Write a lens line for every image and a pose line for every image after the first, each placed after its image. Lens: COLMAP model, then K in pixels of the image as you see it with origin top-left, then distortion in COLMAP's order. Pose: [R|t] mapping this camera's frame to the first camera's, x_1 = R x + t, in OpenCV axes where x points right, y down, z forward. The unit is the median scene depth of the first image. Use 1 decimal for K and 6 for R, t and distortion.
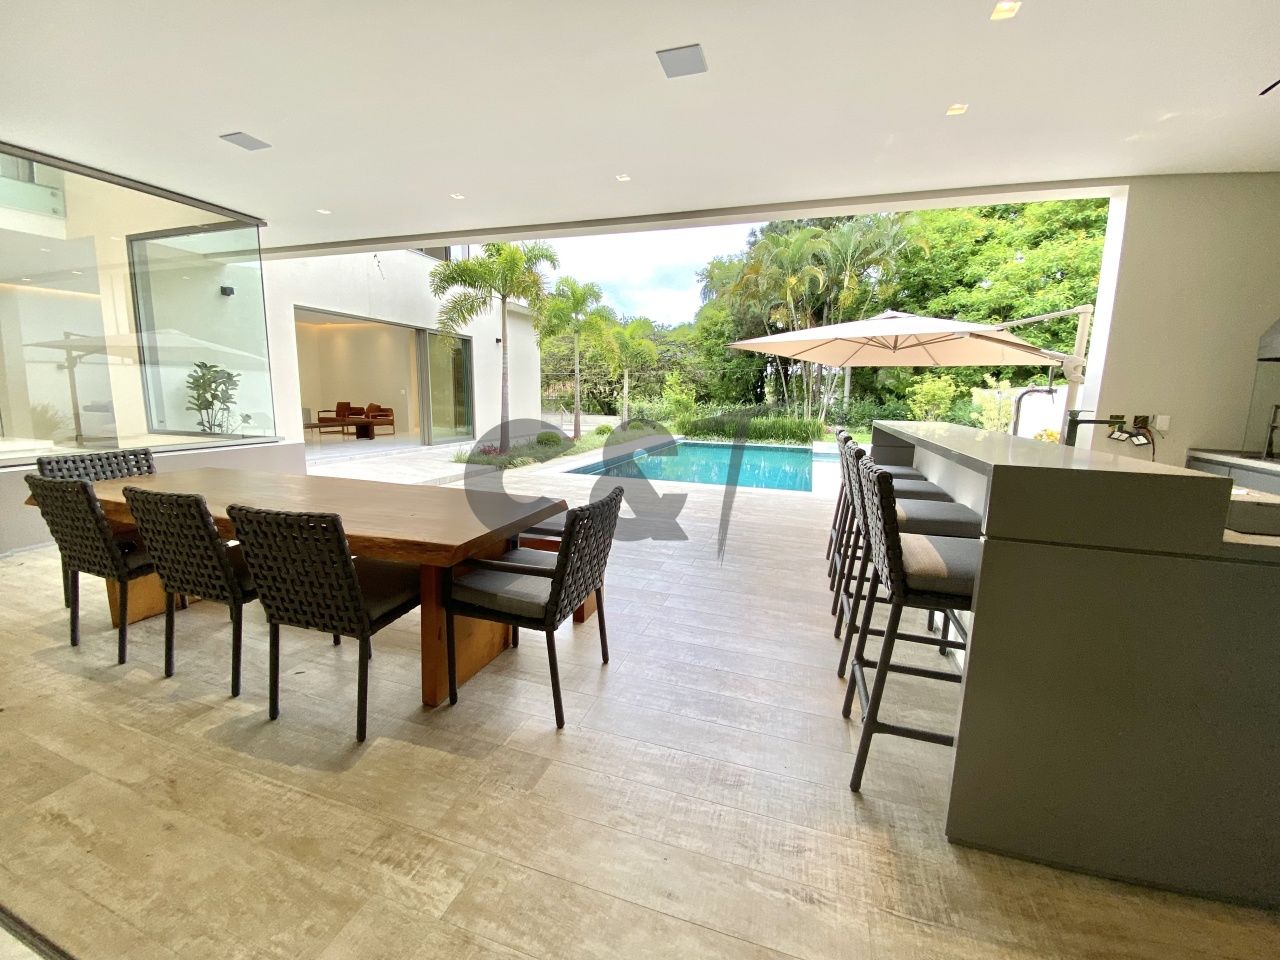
lens RADIAL K [[537.8, 0, 640.0], [0, 537.8, 480.0], [0, 0, 1]] dist [-0.003607, -0.000410]
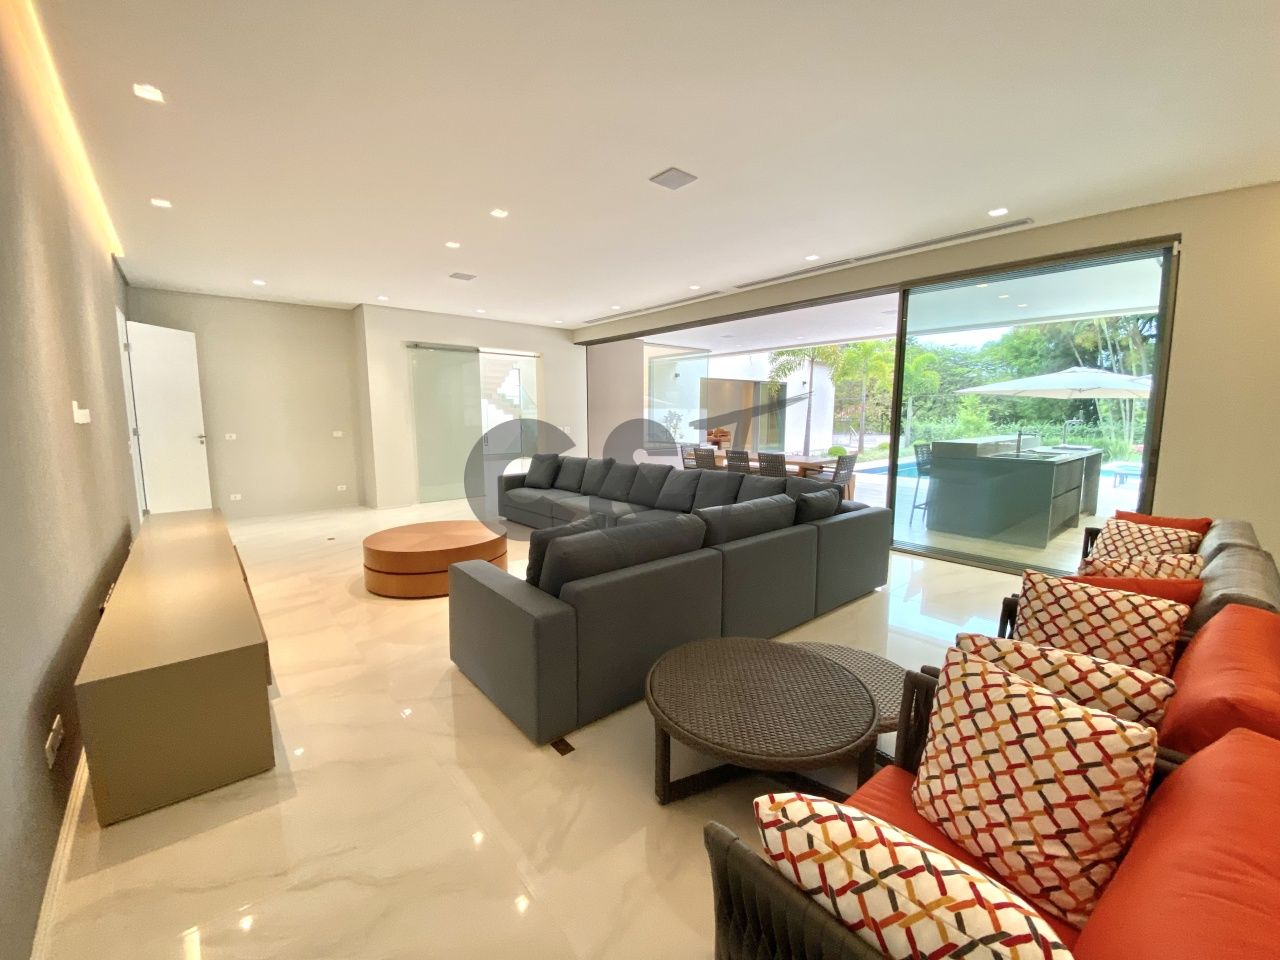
lens RADIAL K [[537.8, 0, 640.0], [0, 537.8, 480.0], [0, 0, 1]] dist [-0.003607, -0.000410]
pose [[0.865789, 0.048699, -0.498034, 0.100770], [-0.066174, 0.997655, -0.017485, 0.062226], [0.496014, 0.048096, 0.866981, -0.552168]]
